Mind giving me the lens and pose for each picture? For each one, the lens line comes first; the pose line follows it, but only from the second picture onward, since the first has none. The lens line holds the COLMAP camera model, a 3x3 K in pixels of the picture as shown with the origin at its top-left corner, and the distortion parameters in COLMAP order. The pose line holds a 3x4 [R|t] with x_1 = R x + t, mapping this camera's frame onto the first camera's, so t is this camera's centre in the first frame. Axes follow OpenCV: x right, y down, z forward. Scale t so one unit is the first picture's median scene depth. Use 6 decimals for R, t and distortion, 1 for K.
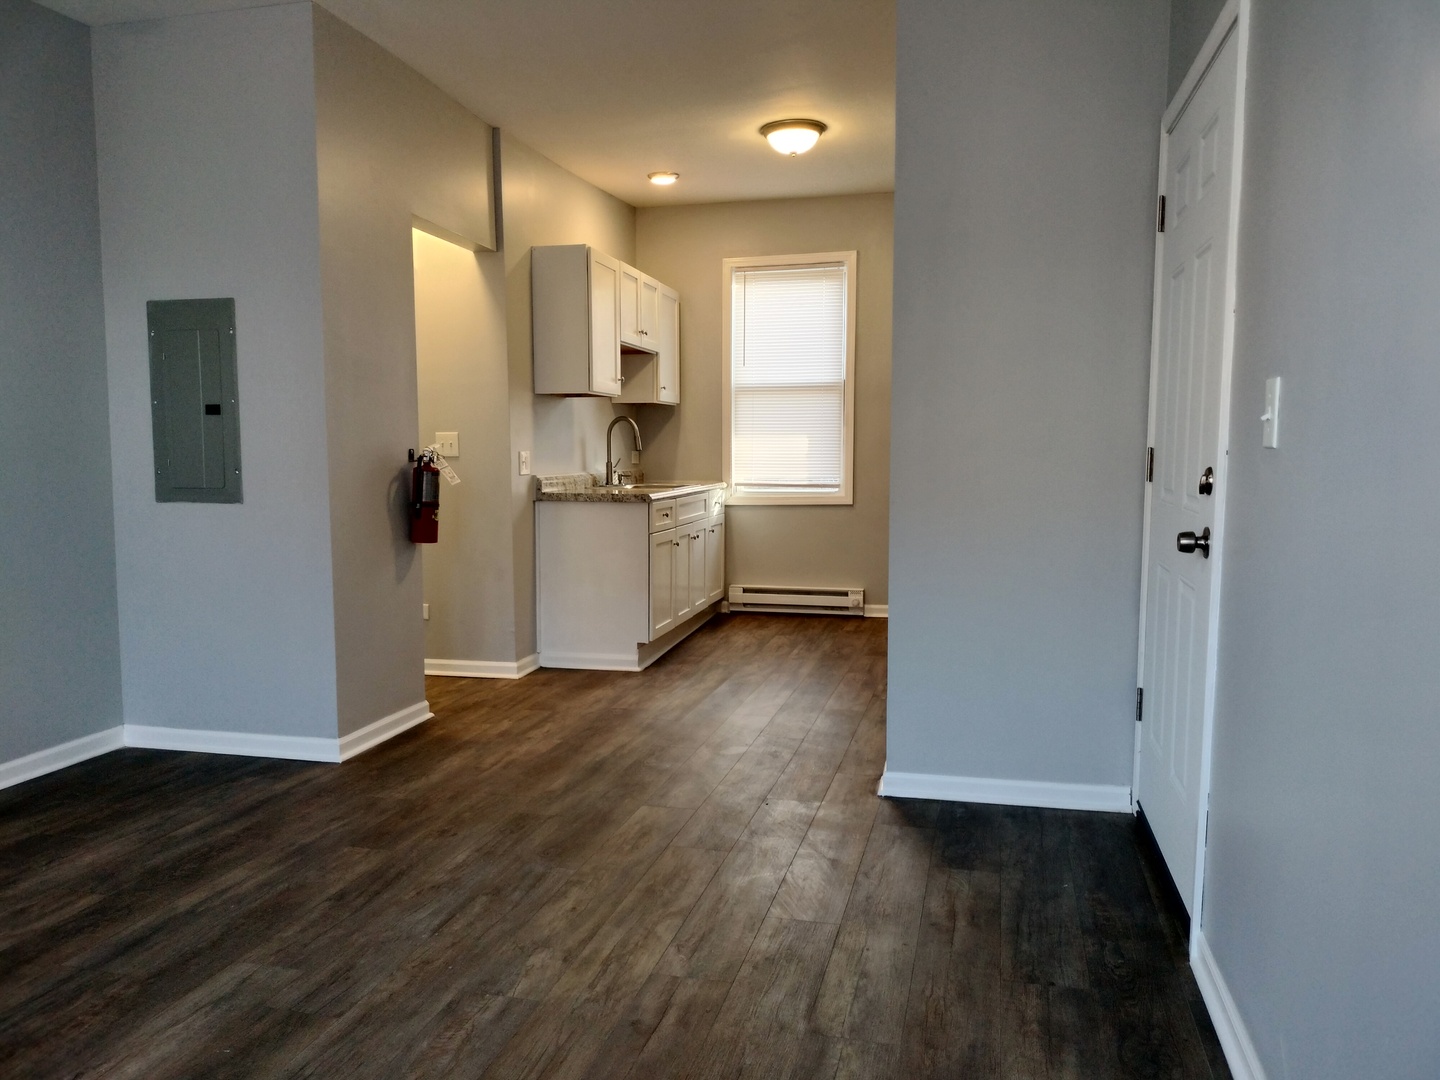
lens RADIAL K [[1067.2, 0, 730.6], [0, 1067.2, 538.5], [0, 0, 1]] dist [0.078960, -0.107163]
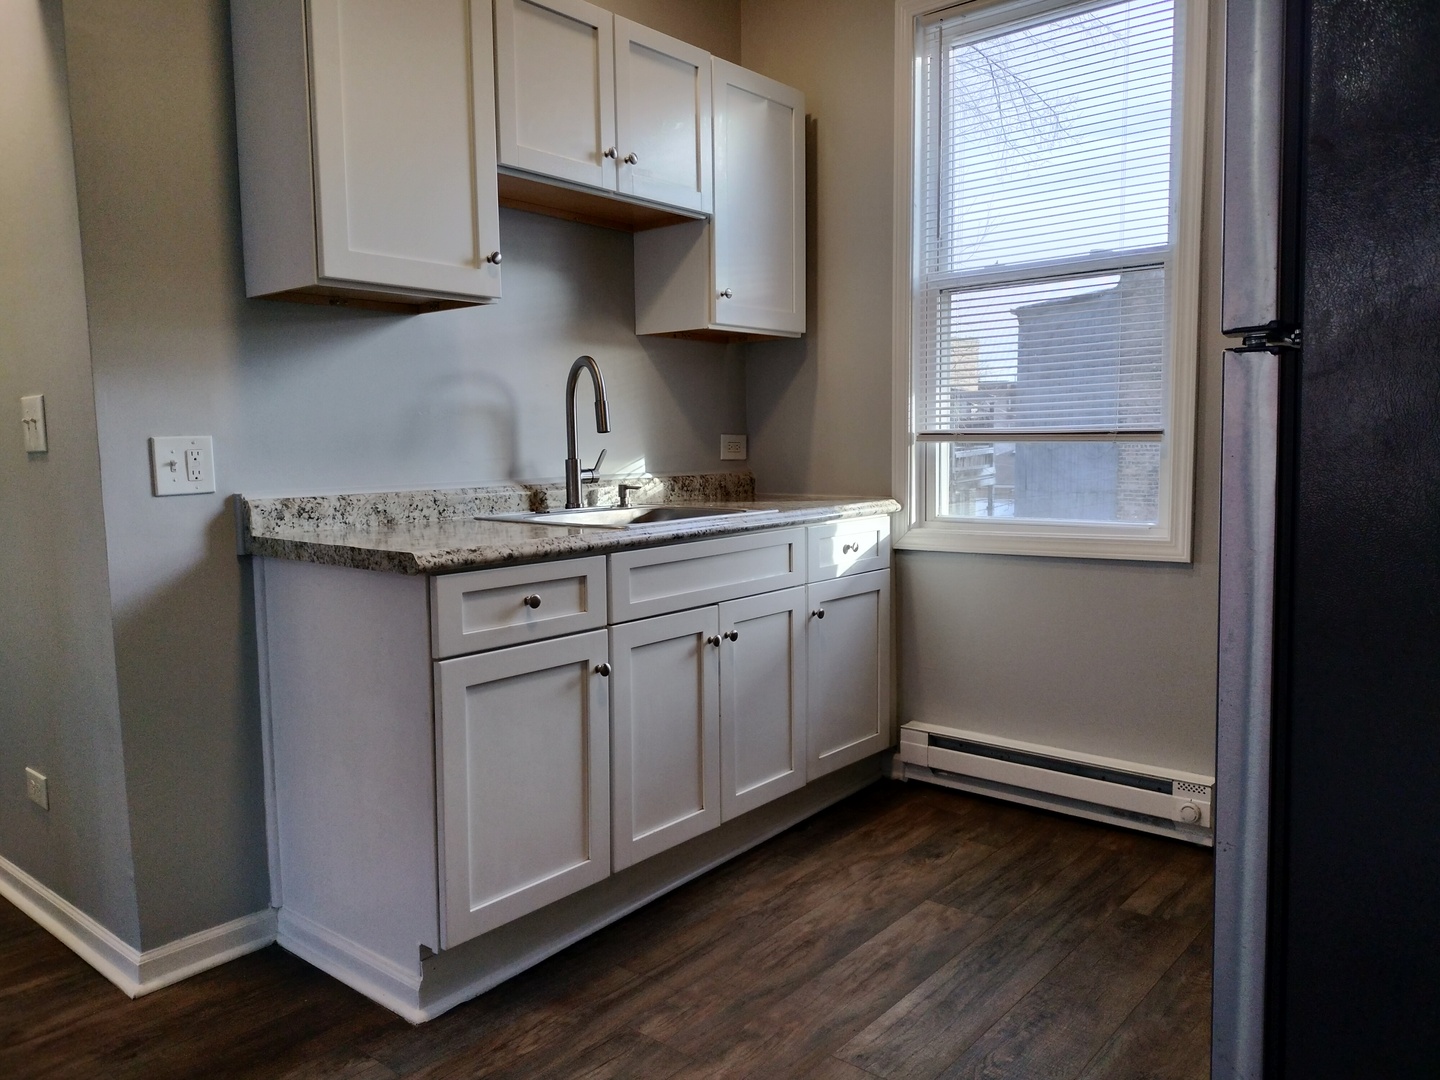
lens RADIAL K [[1067.2, 0, 730.6], [0, 1067.2, 538.5], [0, 0, 1]] dist [0.078960, -0.107163]
pose [[0.891207, 0.031491, -0.452502, 0.142754], [-0.025701, 0.999490, 0.018938, -0.043867], [0.452867, -0.005248, 0.891562, 0.571156]]
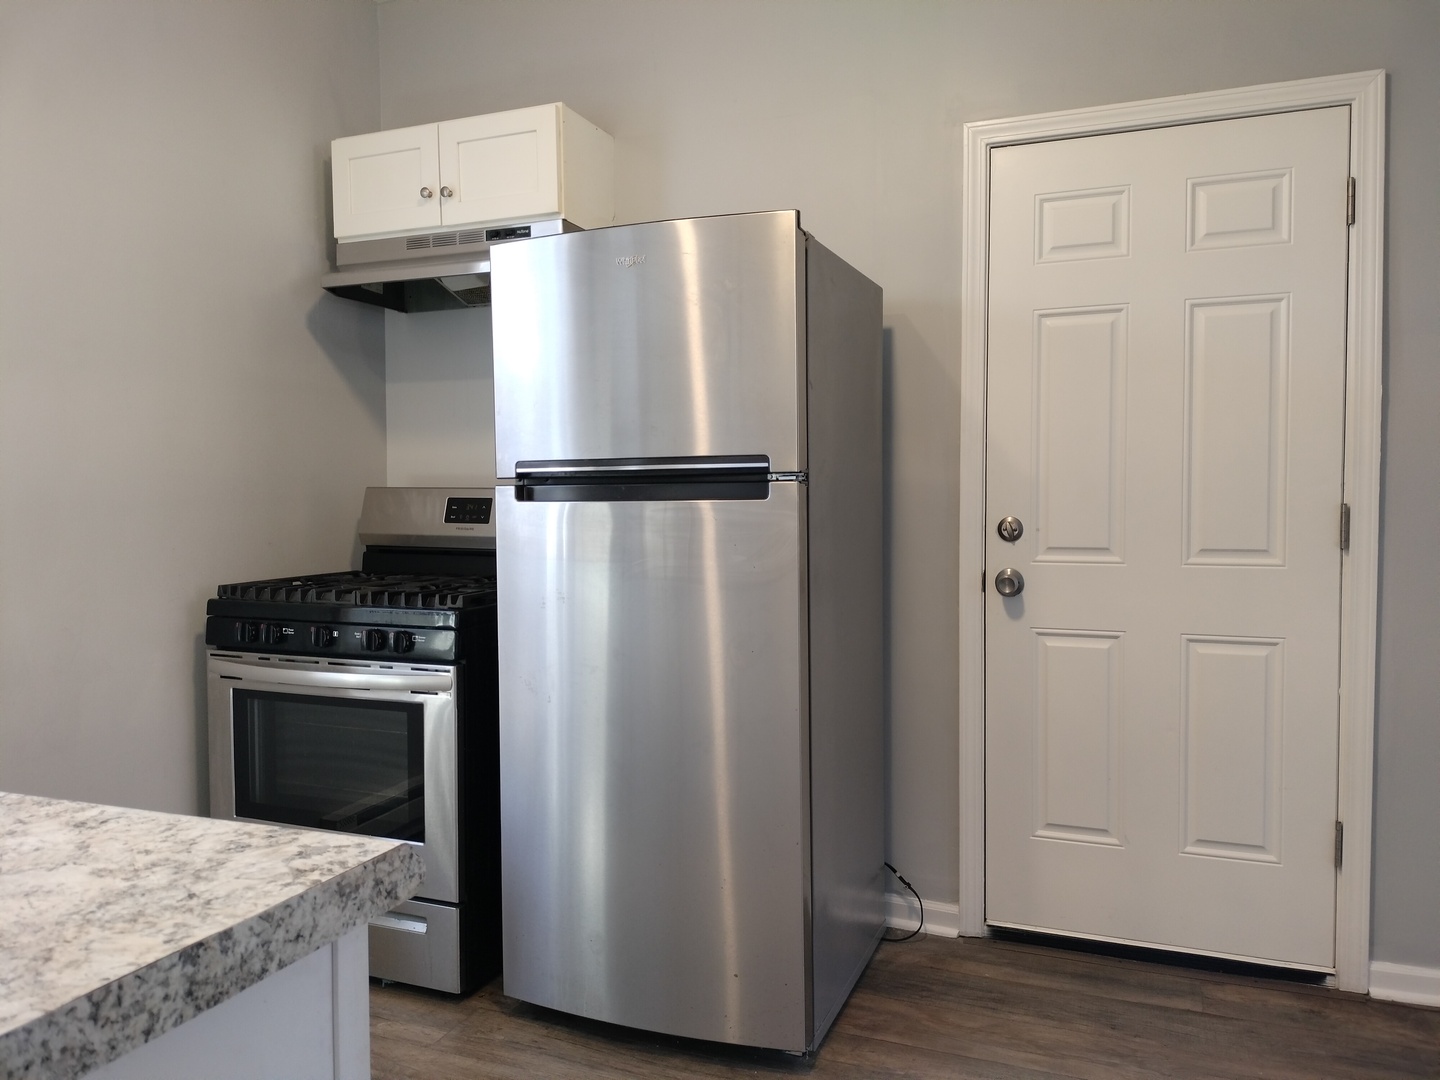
lens RADIAL K [[1067.2, 0, 739.3], [0, 1067.2, 537.1], [0, 0, 1]] dist [0.001346, -0.000078]
pose [[0.133104, -0.032797, 0.990559, -0.165362], [0.093056, 0.995451, 0.020454, -0.063333], [-0.986724, 0.089455, 0.135551, 0.733550]]
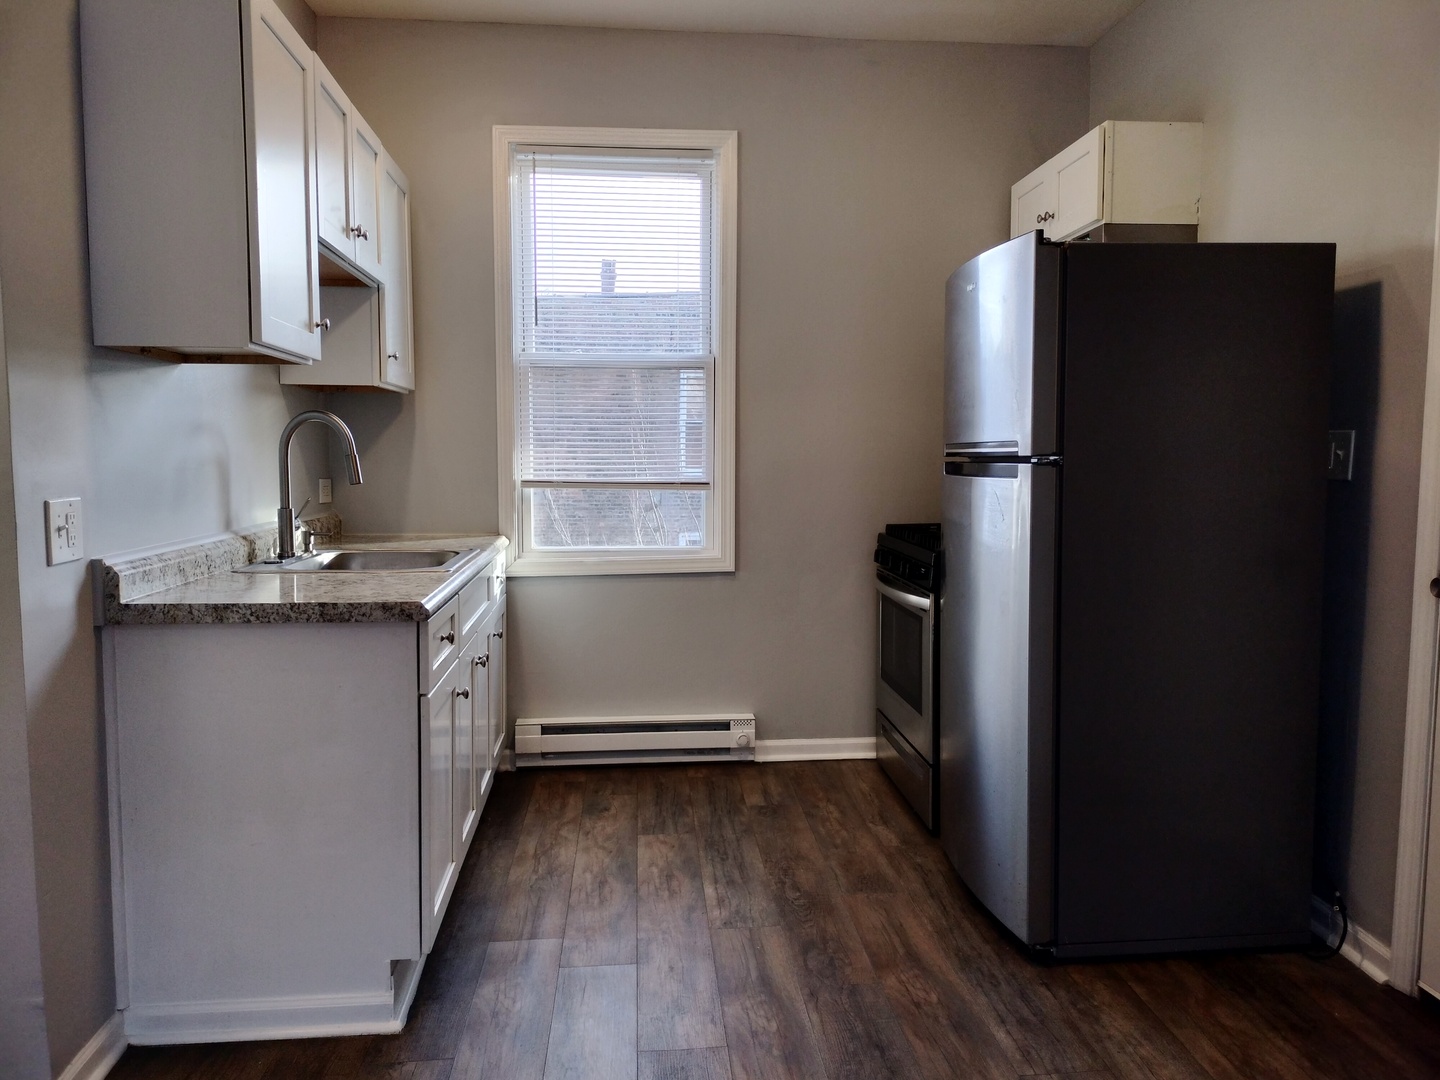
lens RADIAL K [[1067.2, 0, 730.6], [0, 1067.2, 538.5], [0, 0, 1]] dist [0.078960, -0.107163]
pose [[0.944744, -0.021396, 0.327111, -0.077260], [0.023285, 0.999727, -0.001860, -0.048648], [-0.326982, 0.009374, 0.944984, 0.451646]]
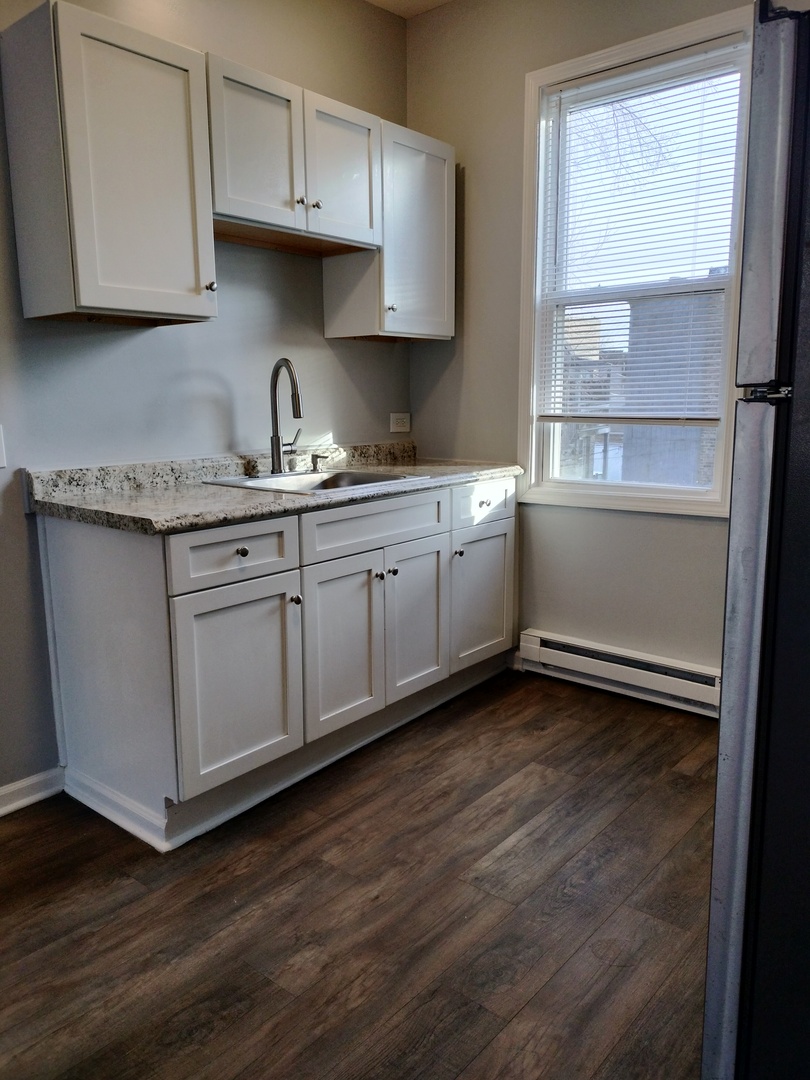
lens RADIAL K [[800.4, 0, 407.3], [0, 800.4, 543.6], [0, 0, 1]] dist [0.078960, -0.107163]
pose [[0.889235, 0.078045, -0.450744, 0.150963], [-0.030922, 0.993340, 0.110991, -0.058563], [0.456404, -0.084759, 0.885726, 0.572496]]
